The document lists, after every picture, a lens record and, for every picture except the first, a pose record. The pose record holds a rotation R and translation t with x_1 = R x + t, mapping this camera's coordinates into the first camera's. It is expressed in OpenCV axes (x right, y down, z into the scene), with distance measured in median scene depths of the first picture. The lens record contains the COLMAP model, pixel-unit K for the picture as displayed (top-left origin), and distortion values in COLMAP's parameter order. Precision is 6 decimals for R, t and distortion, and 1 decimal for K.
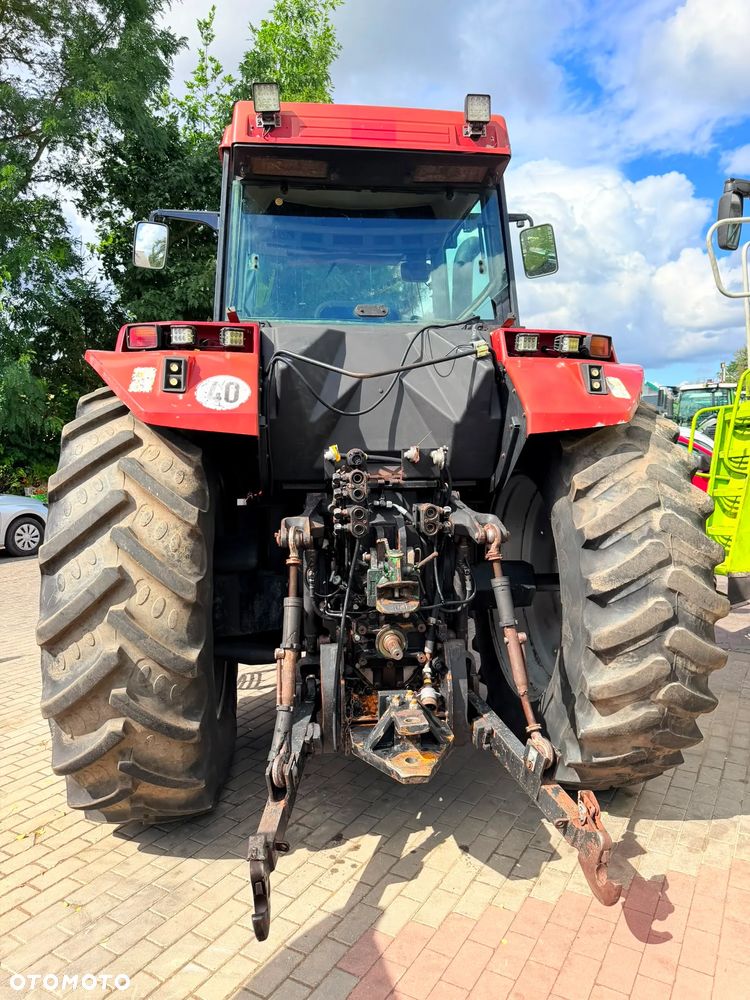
lens RADIAL K [[712.4, 0, 375.0], [0, 712.4, 500.0], [0, 0, 1]] dist [0.067161, -0.079543]
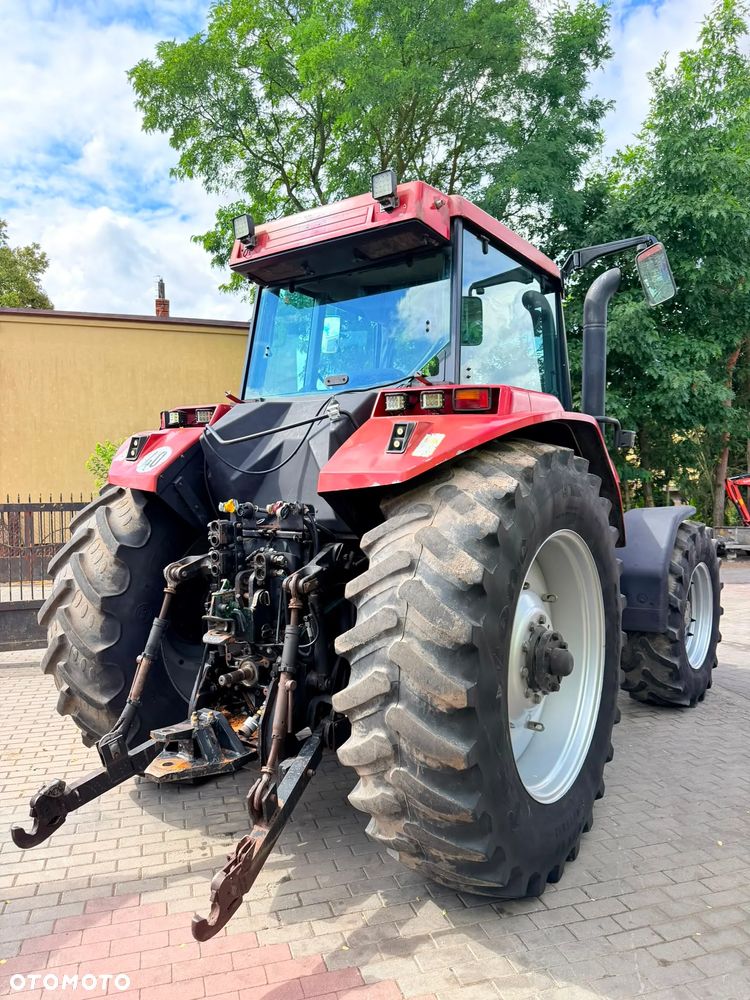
lens RADIAL K [[712.4, 0, 375.0], [0, 712.4, 500.0], [0, 0, 1]] dist [0.067161, -0.079543]
pose [[0.726793, 0.012938, -0.686735, 0.995570], [-0.056643, 0.997546, -0.041153, -0.042966], [0.684517, 0.068809, 0.725742, 0.292036]]
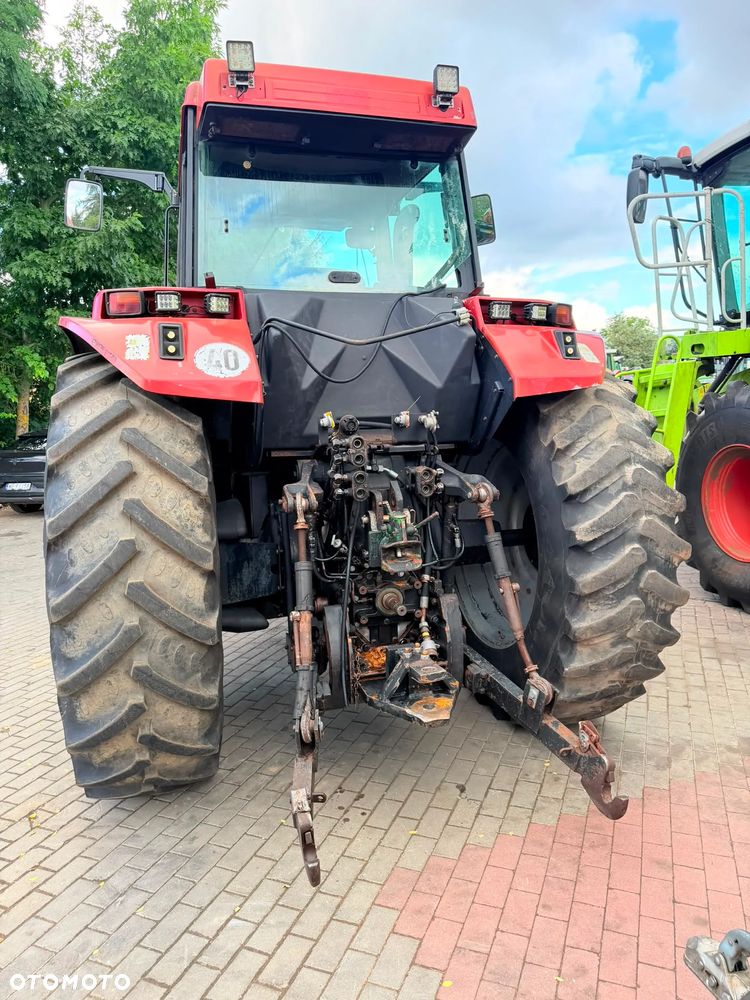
lens RADIAL K [[708.9, 0, 384.1], [0, 708.9, 496.8], [0, 0, 1]] dist [0.077853, -0.088729]
pose [[0.987062, -0.037597, 0.155870, -0.147623], [0.031432, 0.998630, 0.041831, 0.004714], [-0.157229, -0.036390, 0.986891, -0.018827]]
